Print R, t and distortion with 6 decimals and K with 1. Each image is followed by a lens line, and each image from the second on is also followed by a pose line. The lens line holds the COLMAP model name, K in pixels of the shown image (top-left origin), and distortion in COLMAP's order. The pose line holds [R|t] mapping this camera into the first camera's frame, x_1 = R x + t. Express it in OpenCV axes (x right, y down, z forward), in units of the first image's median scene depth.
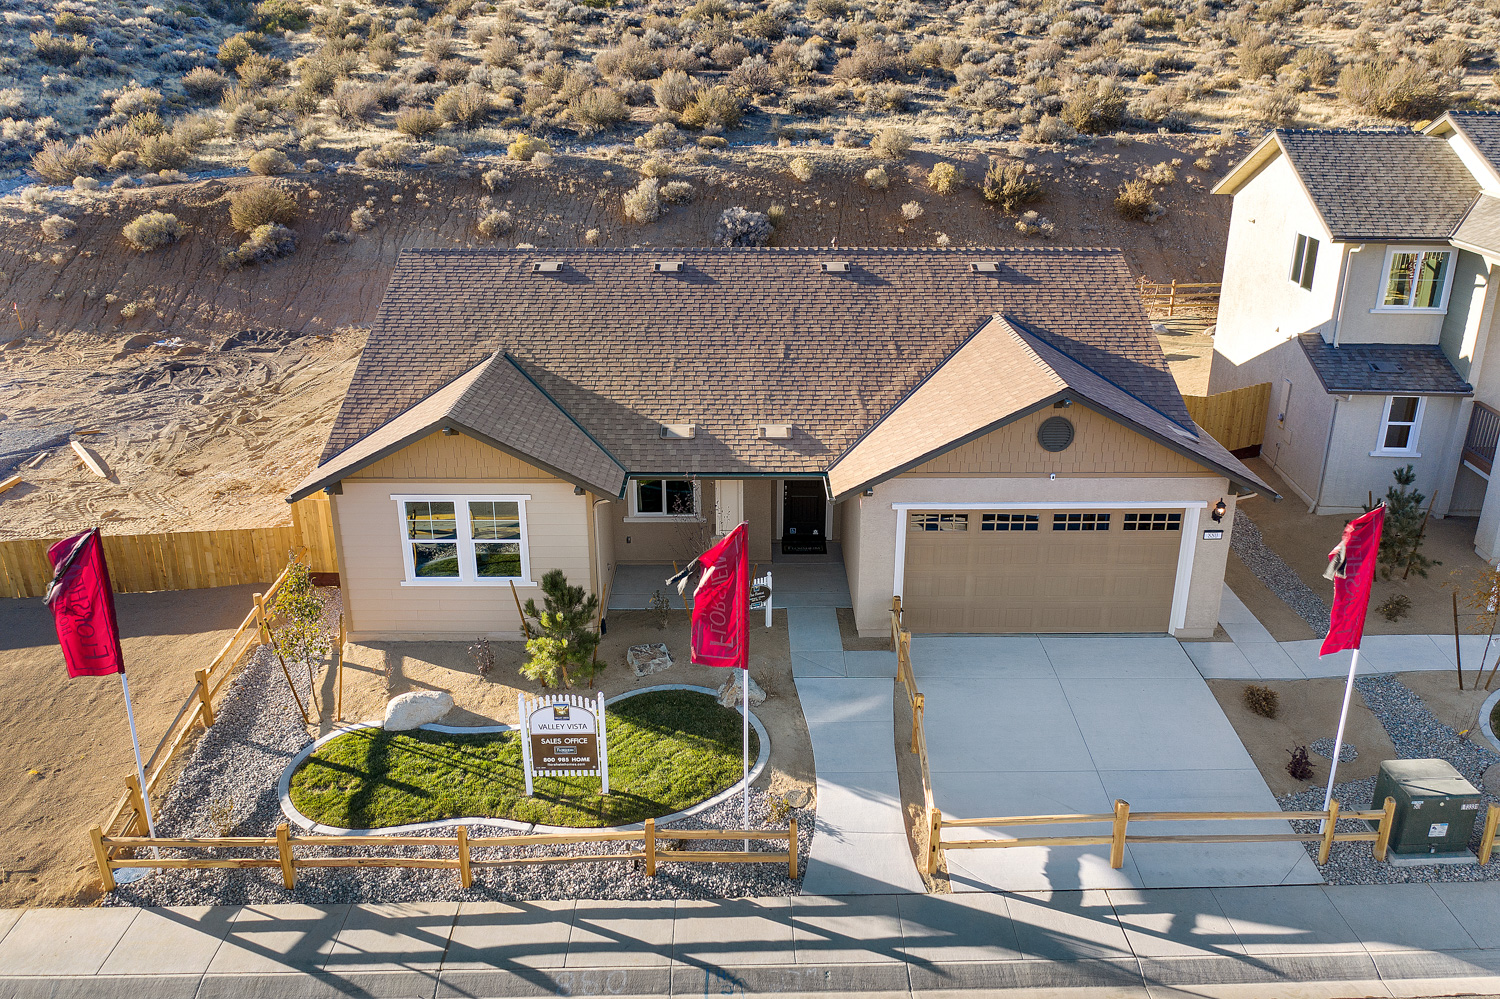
lens RADIAL K [[1185.0, 0, 746.0], [0, 1185.0, 500.4], [0, 0, 1]] dist [-0.010112, 0.002529]
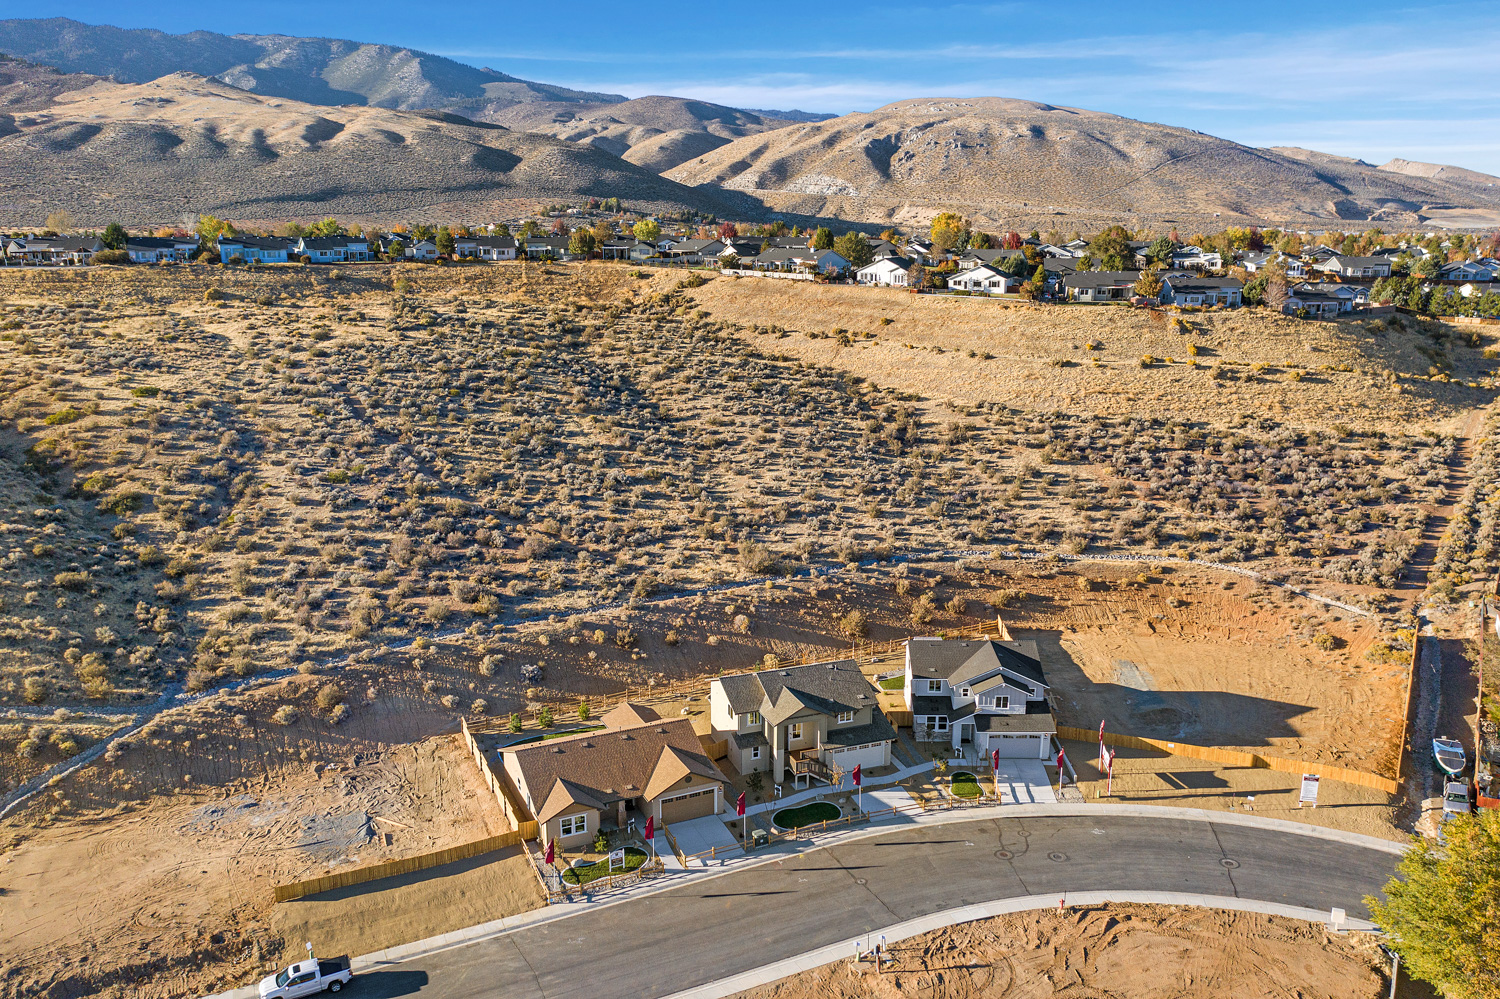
lens RADIAL K [[1195.4, 0, 753.0], [0, 1195.4, 492.8], [0, 0, 1]] dist [-0.009491, 0.001509]
pose [[0.904295, -0.097020, 0.415738, -0.969657], [0.149388, 0.984179, -0.095265, -0.477090], [-0.399918, 0.148254, 0.904481, -2.537762]]
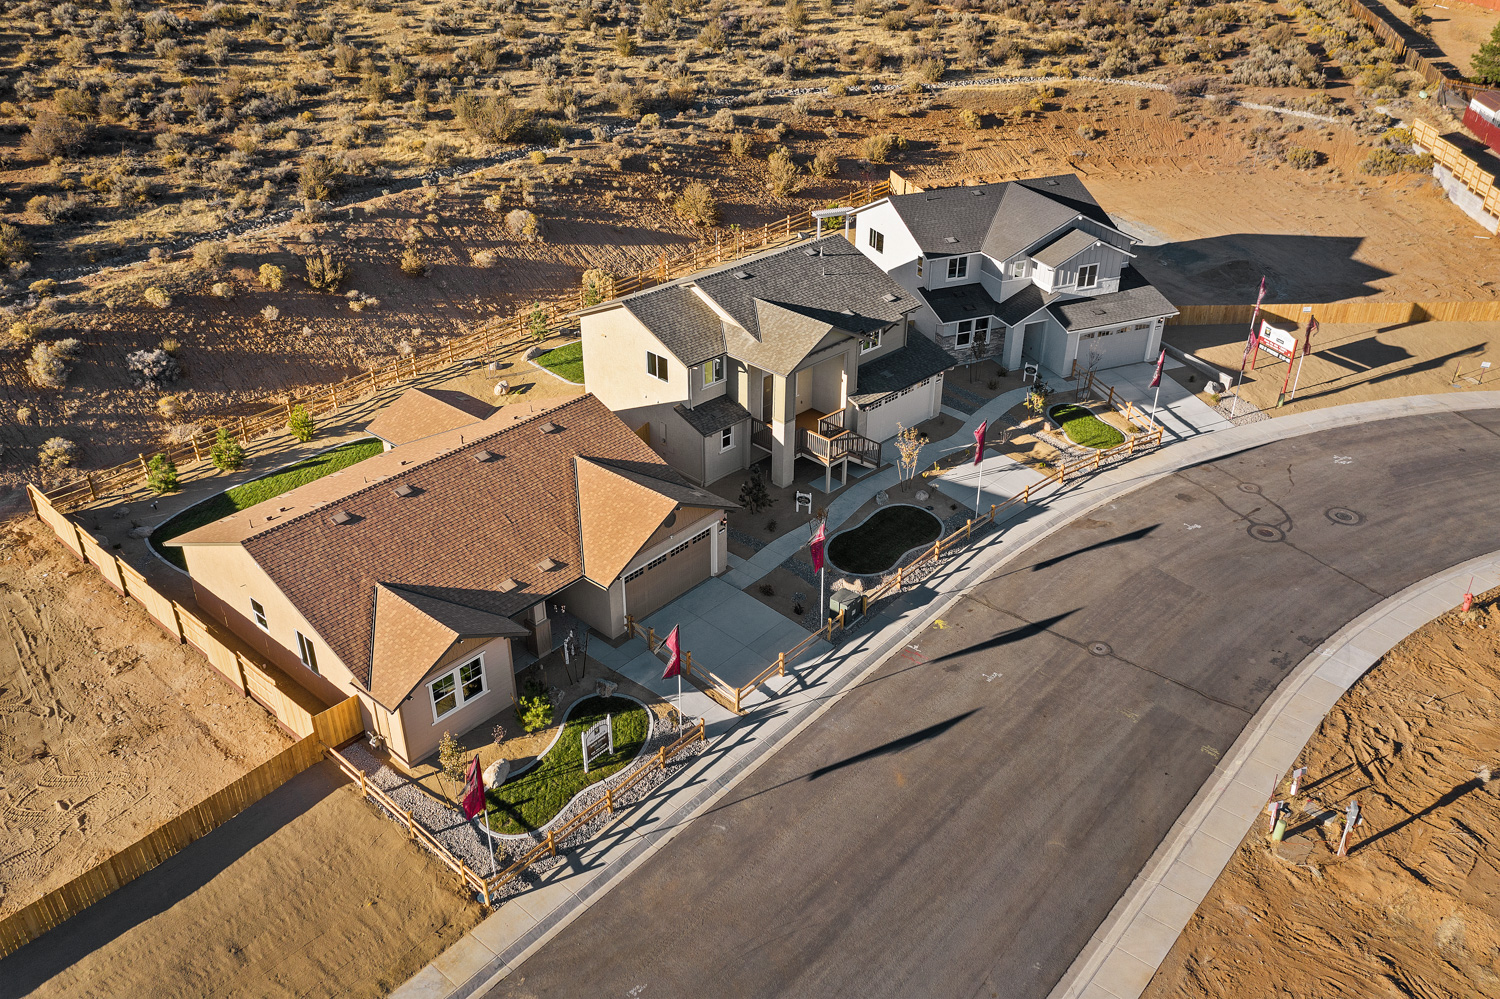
lens RADIAL K [[1187.6, 0, 750.0], [0, 1187.6, 499.5], [0, 0, 1]] dist [-0.010552, 0.004589]
pose [[0.651858, -0.373201, 0.660153, -0.730398], [0.263979, 0.927748, 0.263817, -0.423510], [-0.710912, 0.002296, 0.703277, -0.454431]]
